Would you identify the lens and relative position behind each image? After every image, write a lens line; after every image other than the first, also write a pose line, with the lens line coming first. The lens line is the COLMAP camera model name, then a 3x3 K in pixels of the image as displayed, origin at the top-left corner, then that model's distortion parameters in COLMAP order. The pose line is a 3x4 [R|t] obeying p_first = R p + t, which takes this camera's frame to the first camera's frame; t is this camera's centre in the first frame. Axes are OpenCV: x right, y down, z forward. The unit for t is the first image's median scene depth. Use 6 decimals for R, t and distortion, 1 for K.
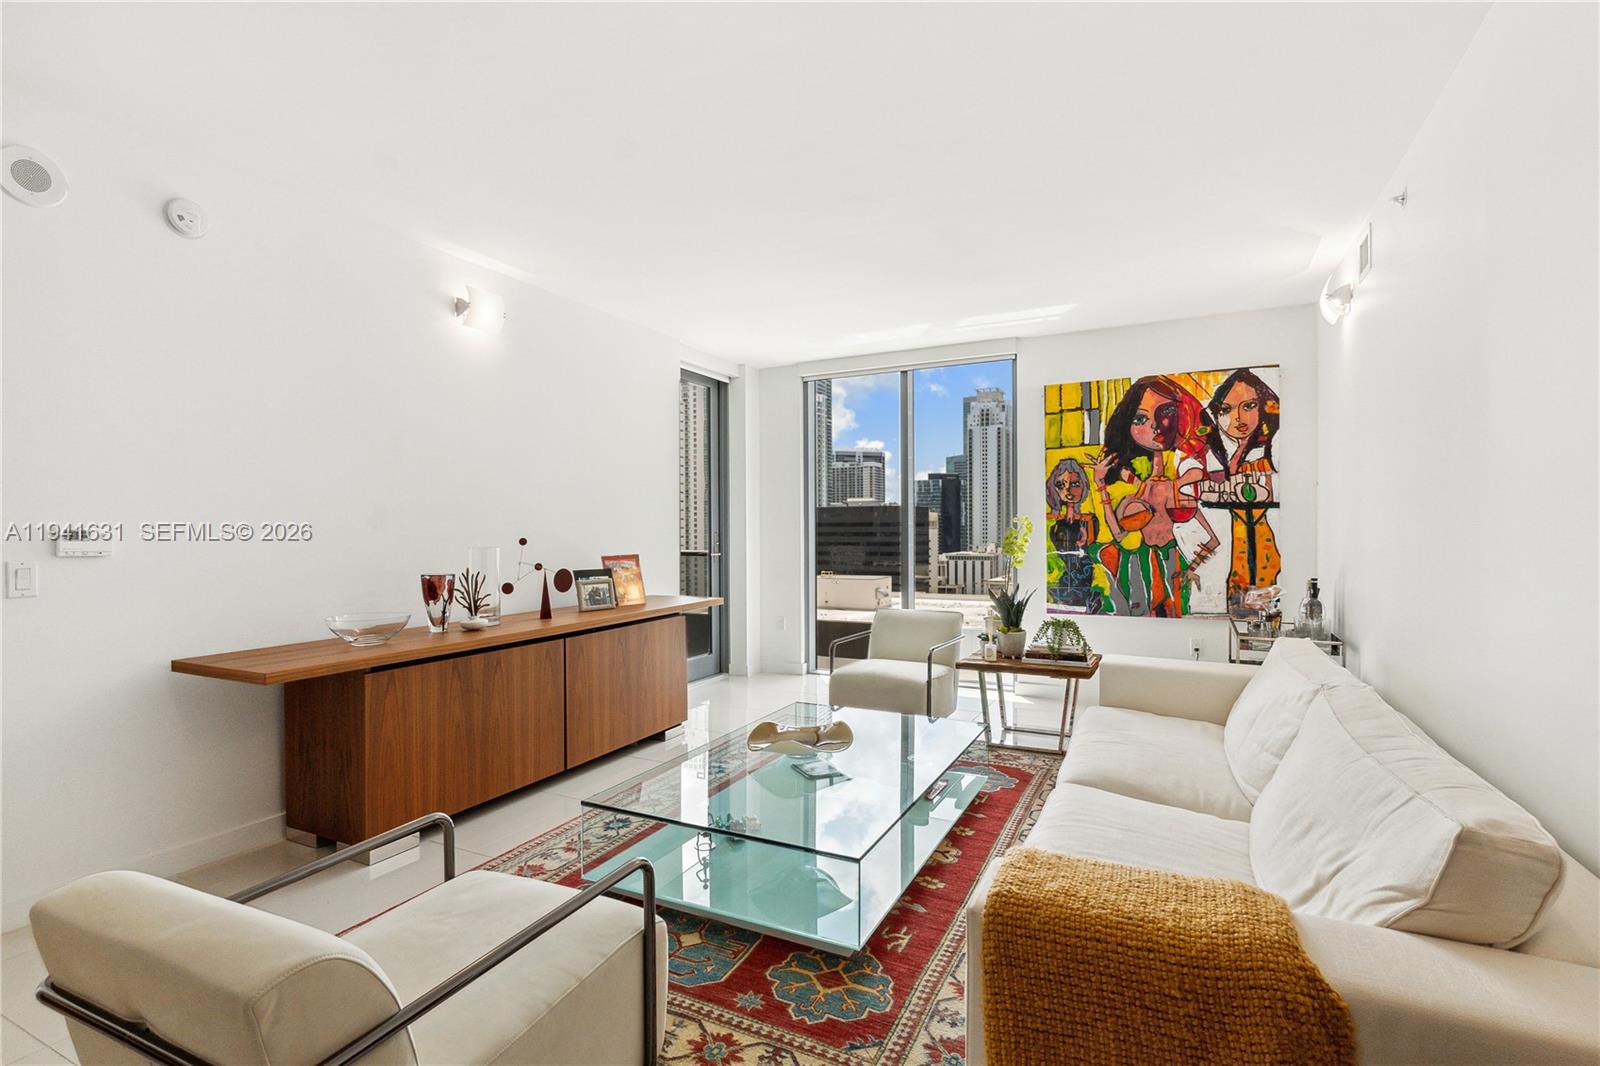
lens RADIAL K [[768.9, 0, 798.5], [0, 768.9, 534.8], [0, 0, 1]] dist [-0.003876, 0.001034]
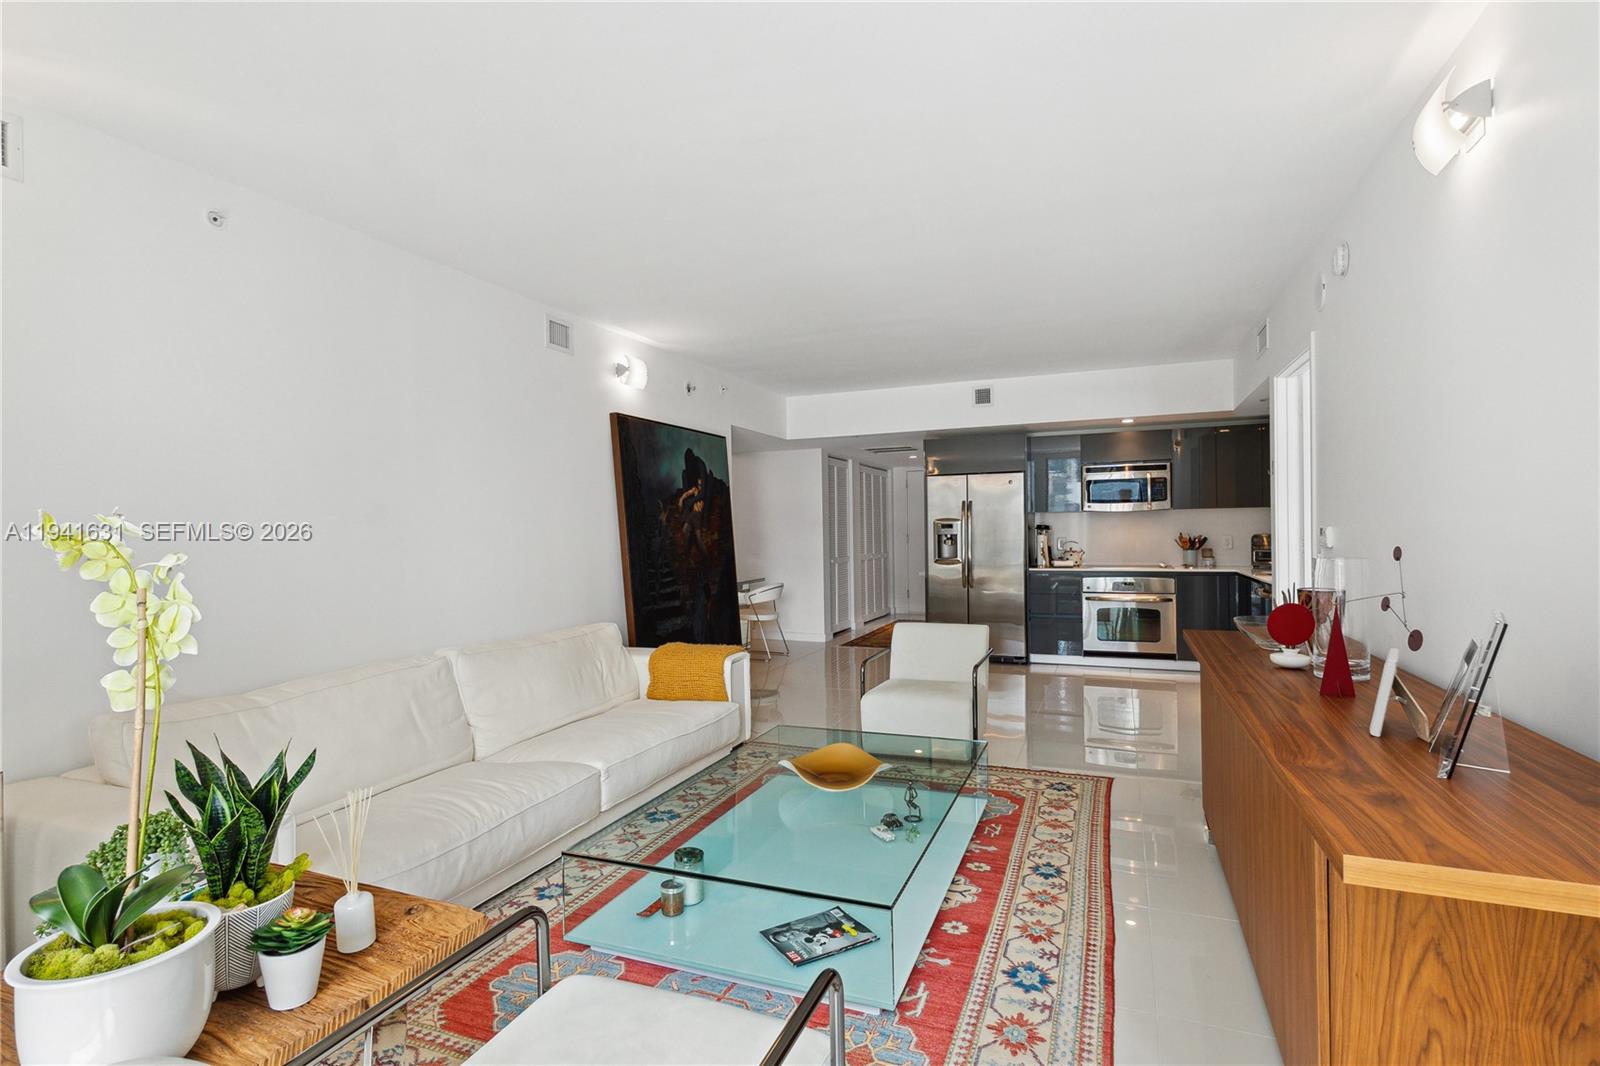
lens RADIAL K [[768.9, 0, 802.1], [0, 768.9, 533.6], [0, 0, 1]] dist [-0.003876, 0.001034]
pose [[-0.996387, 0.015505, -0.083507, 0.068873], [0.014793, 0.999849, 0.009147, -0.012880], [0.083637, 0.007878, -0.996465, 1.145167]]
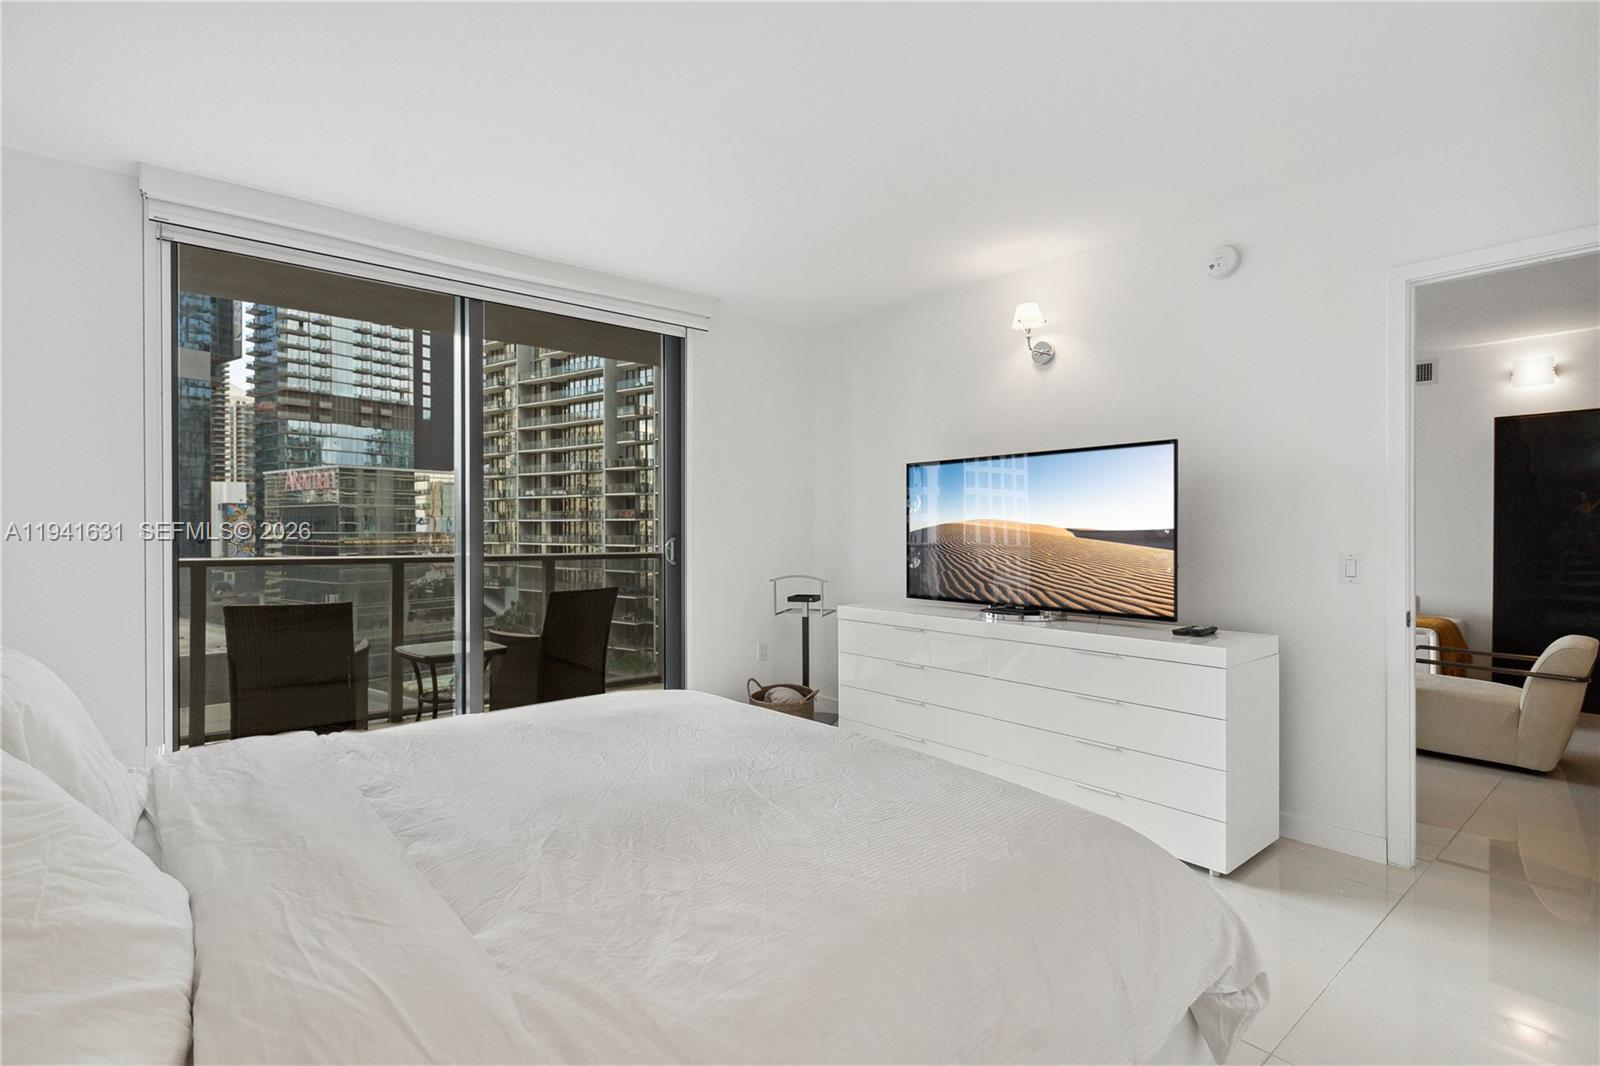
lens RADIAL K [[768.9, 0, 801.3], [0, 768.9, 533.1], [0, 0, 1]] dist [-0.003876, 0.001034]
pose [[0.393111, -0.001483, 0.919490, -1.180623], [0.004113, 0.999992, -0.000146, -0.000292], [-0.919482, 0.003839, 0.393114, 0.632890]]
